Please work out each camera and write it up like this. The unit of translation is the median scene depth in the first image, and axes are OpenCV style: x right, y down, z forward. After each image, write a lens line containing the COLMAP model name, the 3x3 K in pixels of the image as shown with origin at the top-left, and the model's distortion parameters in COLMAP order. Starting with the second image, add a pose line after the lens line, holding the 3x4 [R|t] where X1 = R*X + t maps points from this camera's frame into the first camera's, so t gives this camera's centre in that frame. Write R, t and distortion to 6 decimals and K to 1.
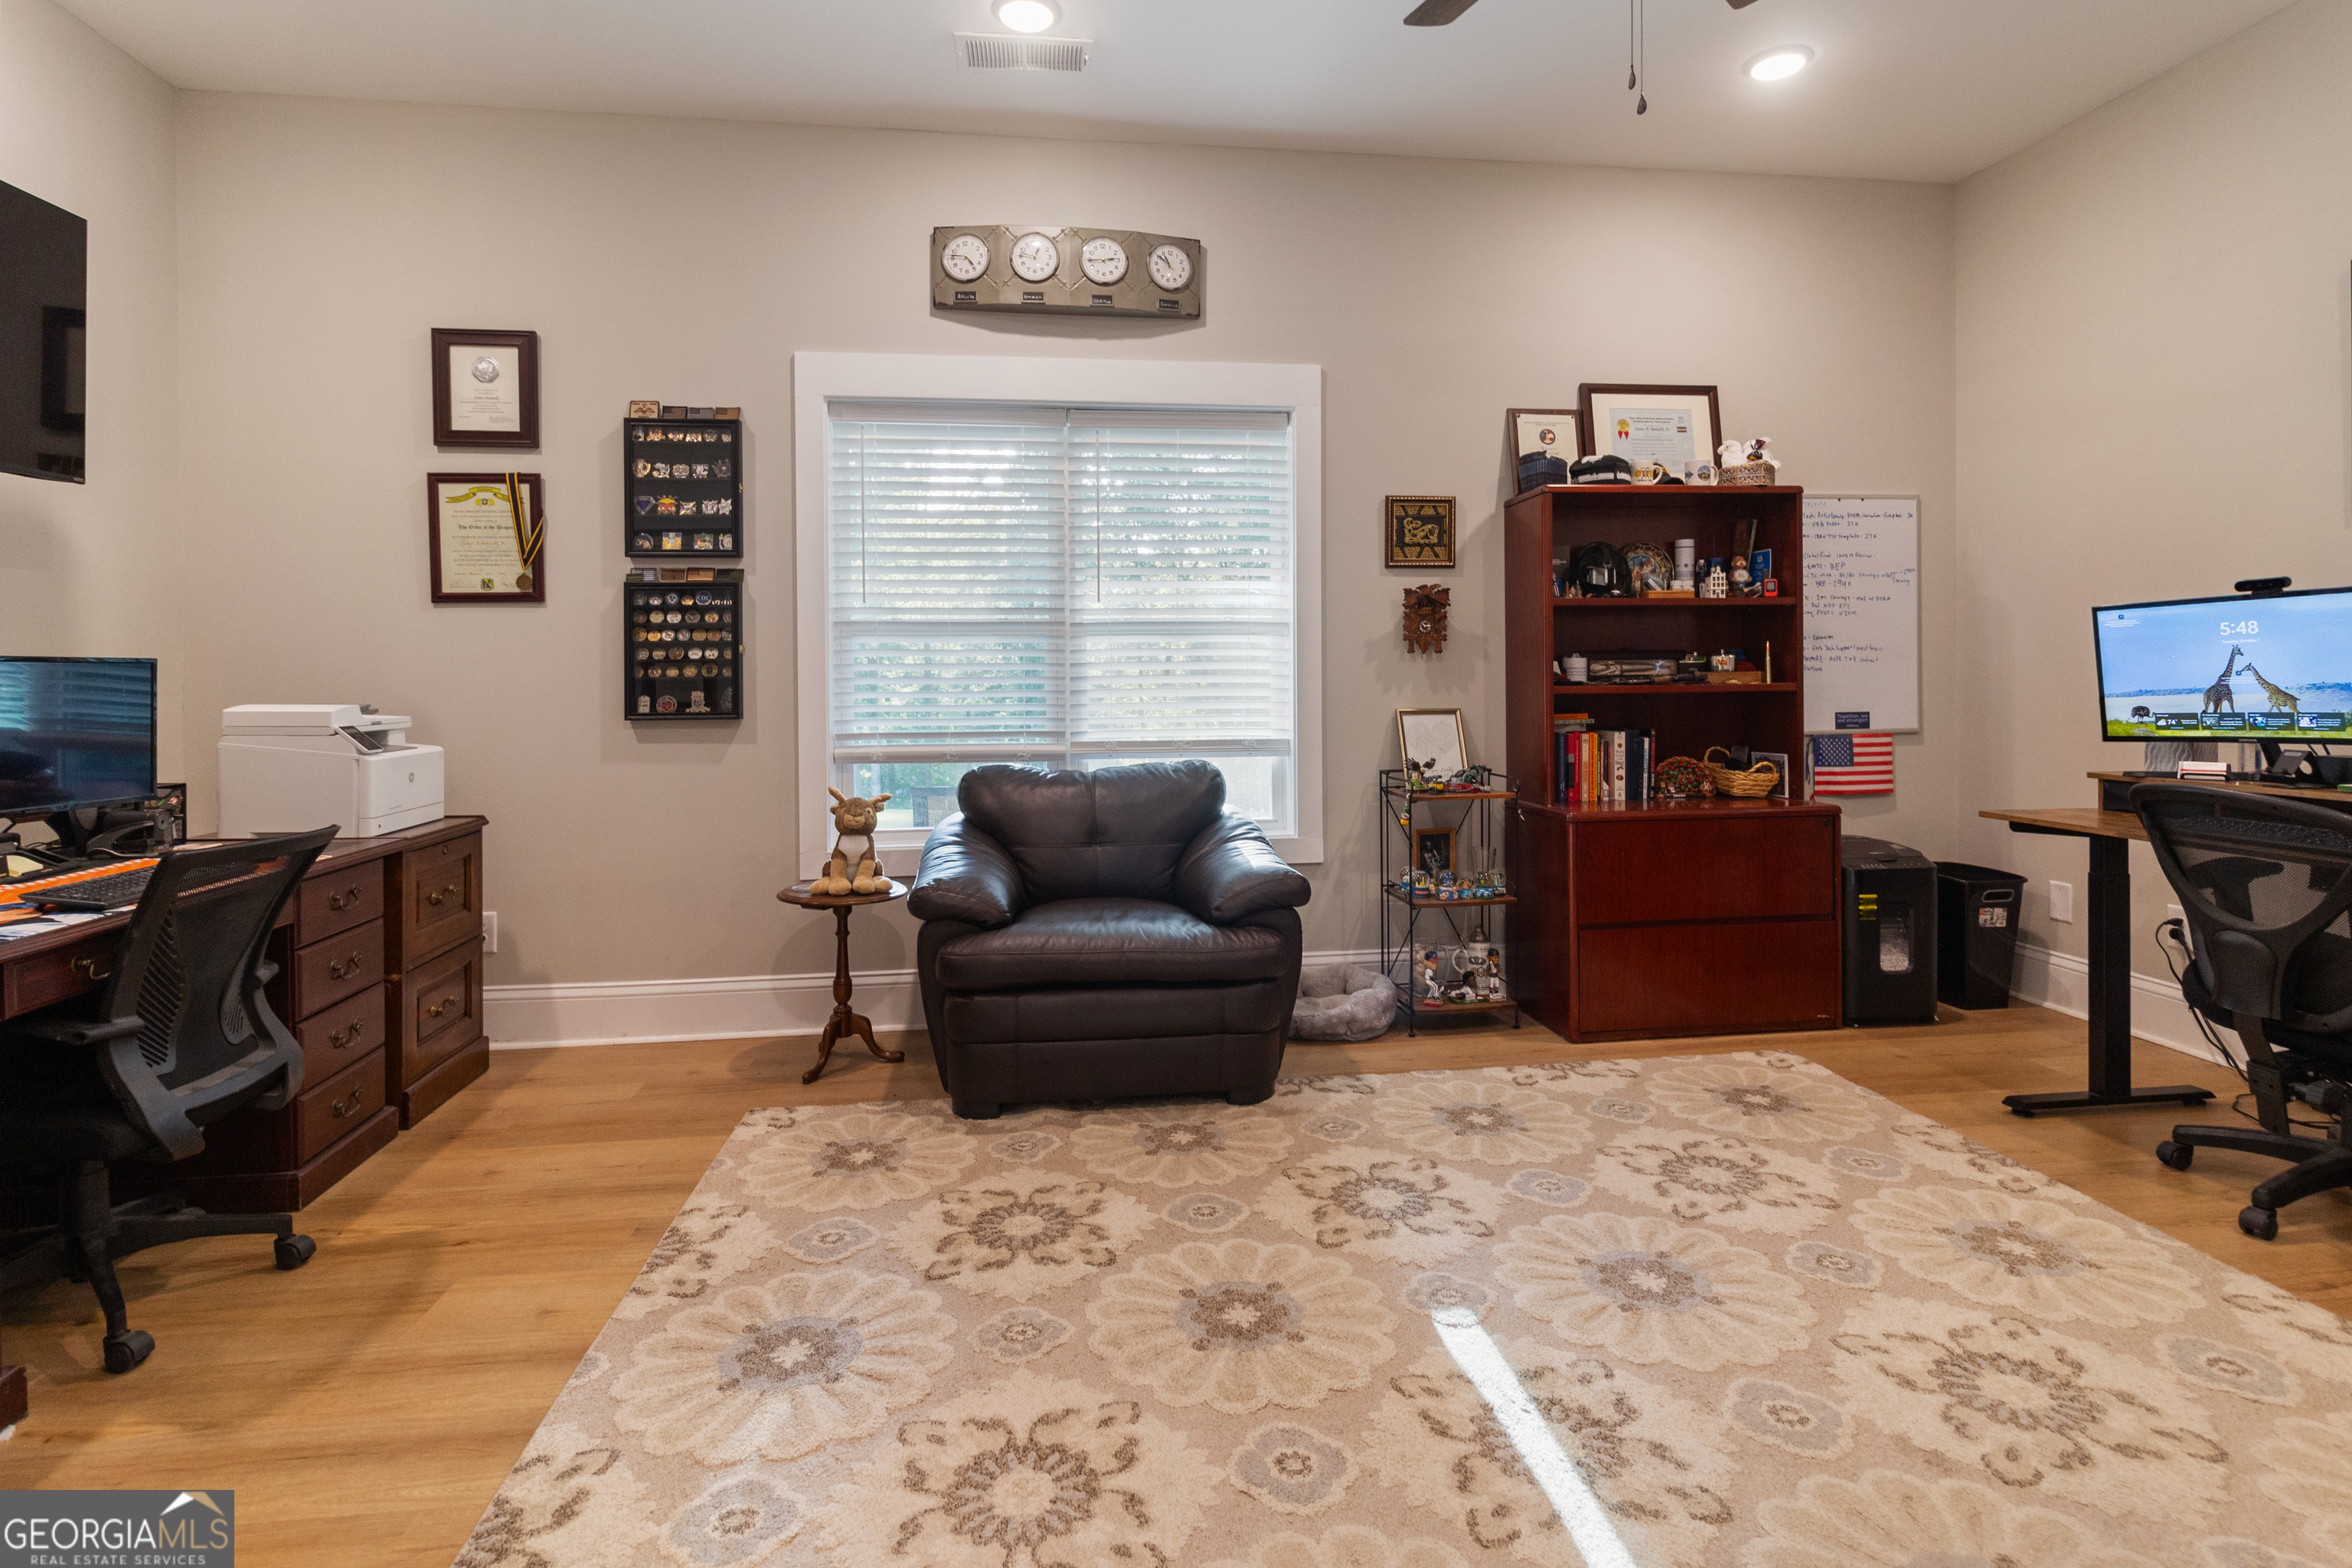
lens RADIAL K [[1186.8, 0, 1162.4], [0, 1186.8, 676.3], [0, 0, 1]] dist [-0.002152, -0.000965]
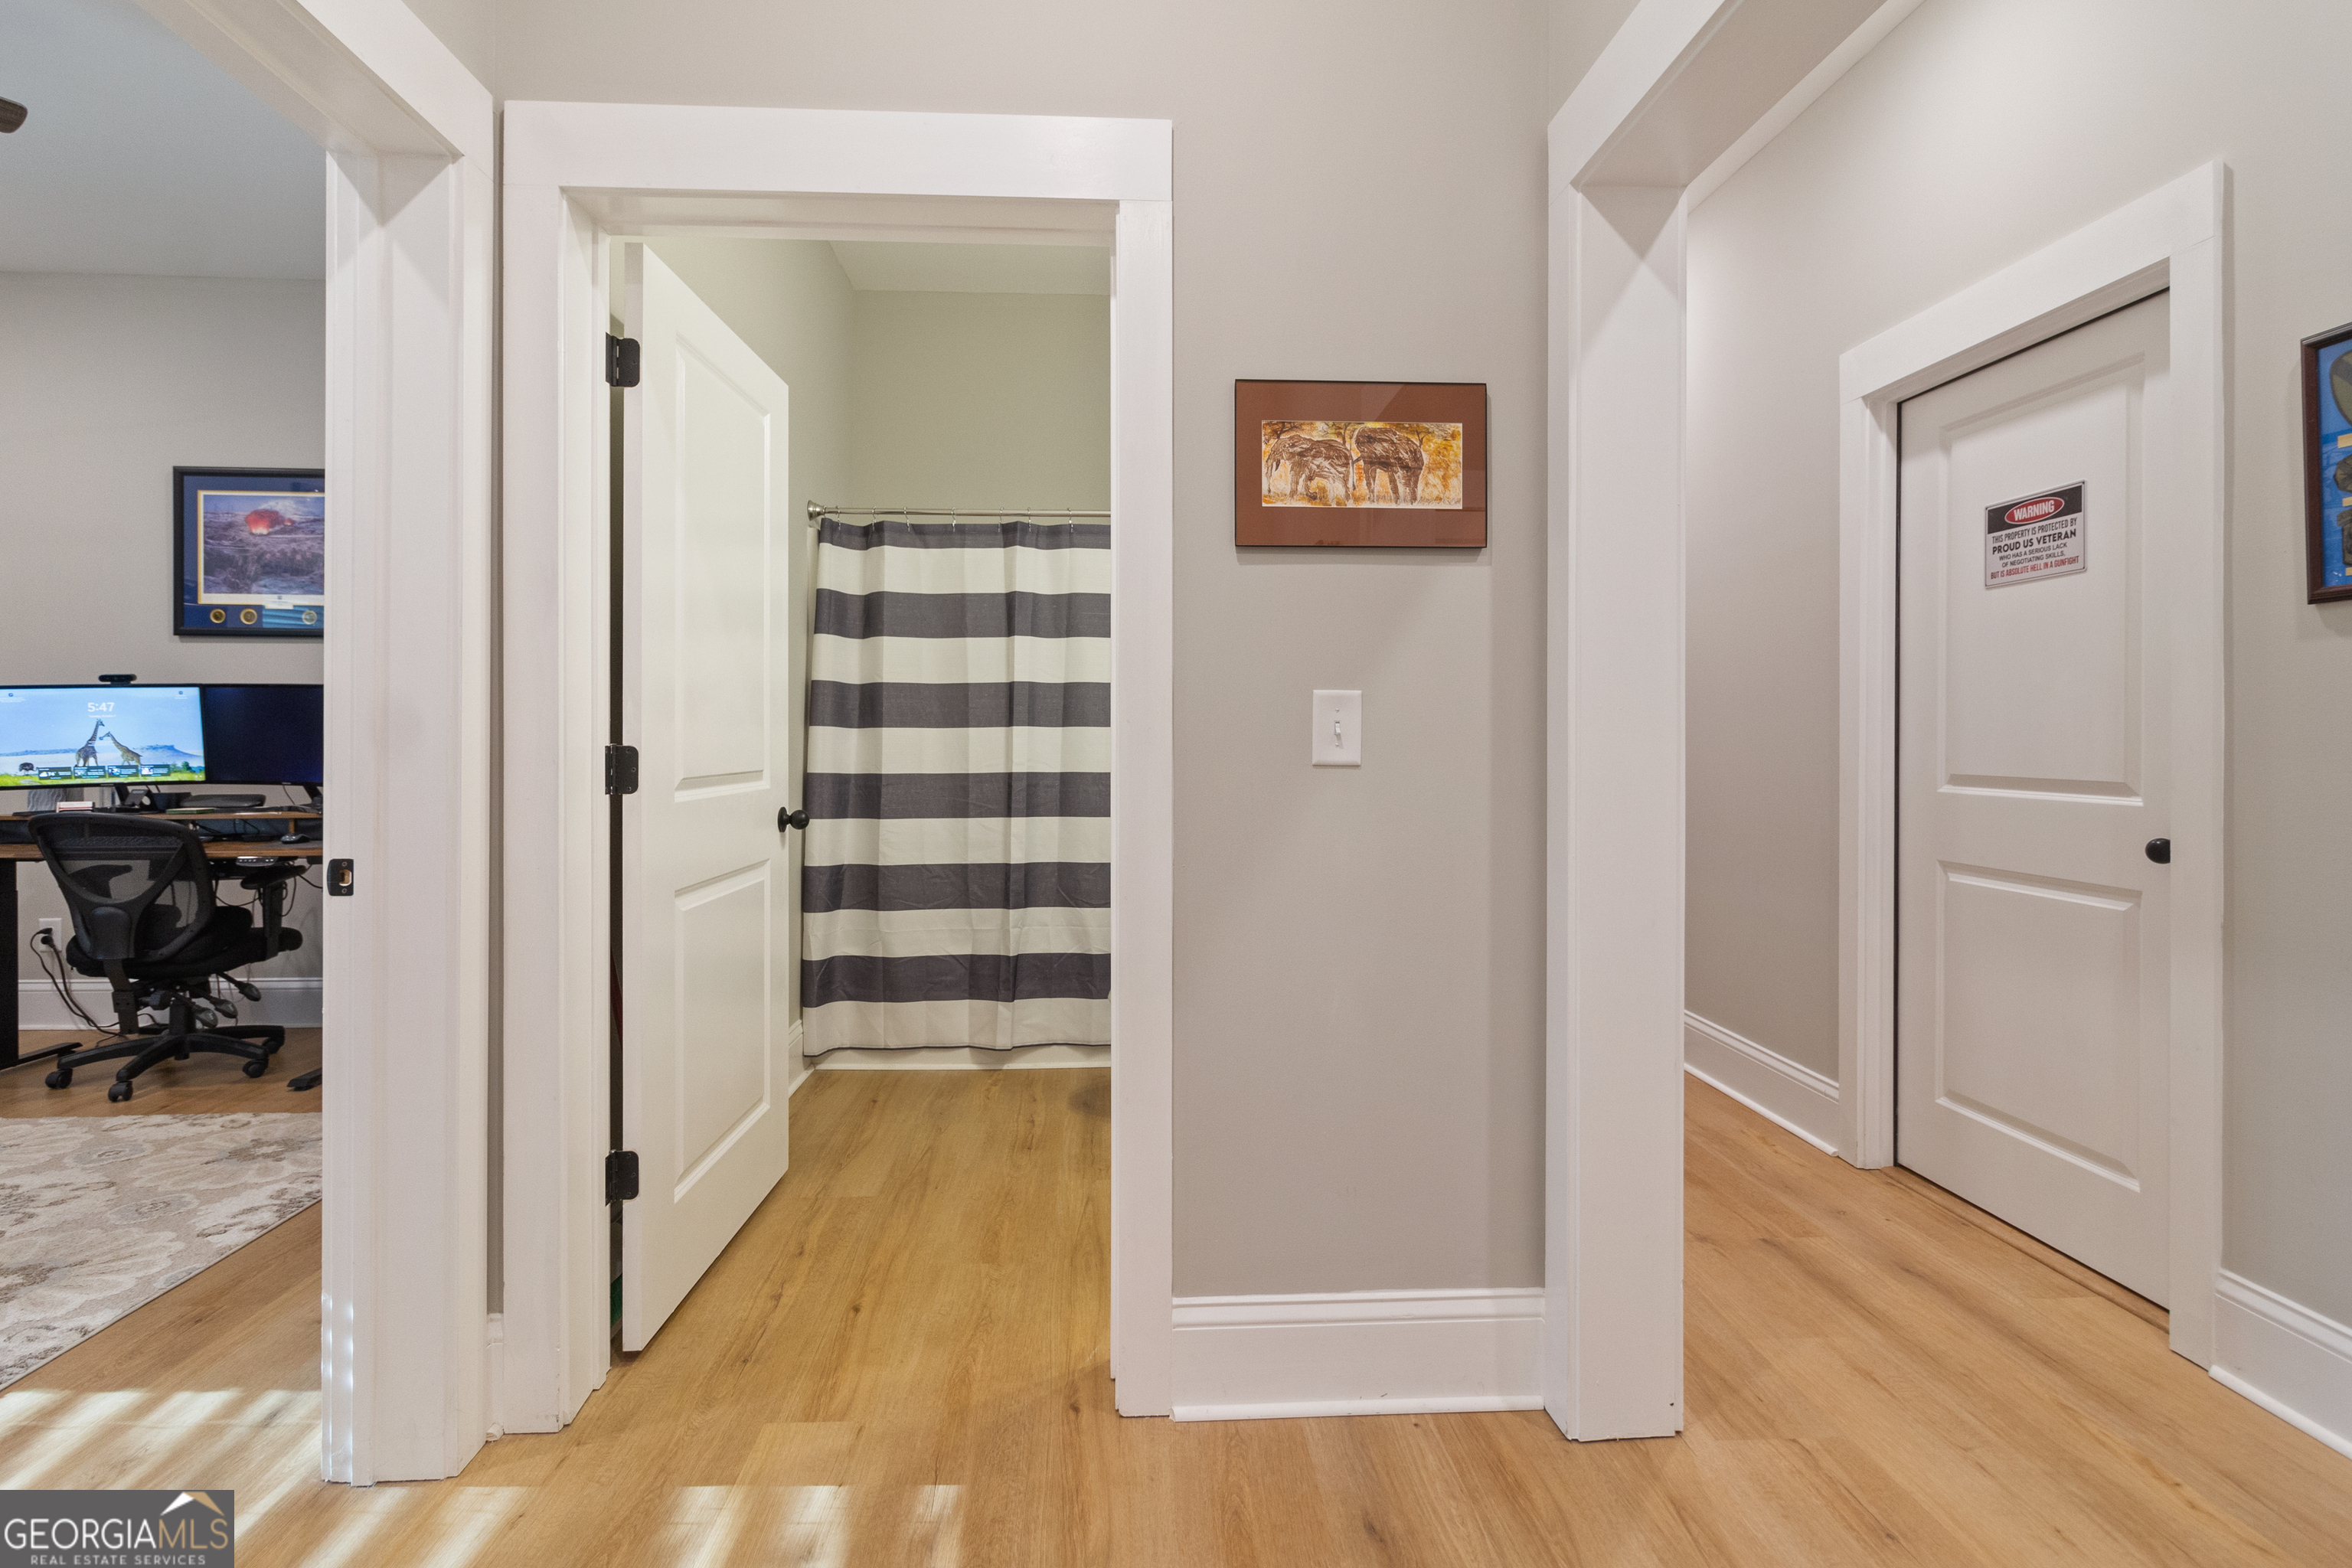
lens RADIAL K [[1186.8, 0, 1176.0], [0, 1186.8, 759.9], [0, 0, 1]] dist [-0.002152, -0.000965]
pose [[0.074594, -0.008445, 0.997178, -0.448025], [-0.005786, 0.999944, 0.008902, 0.003290], [-0.997197, -0.006433, 0.074541, -0.429471]]
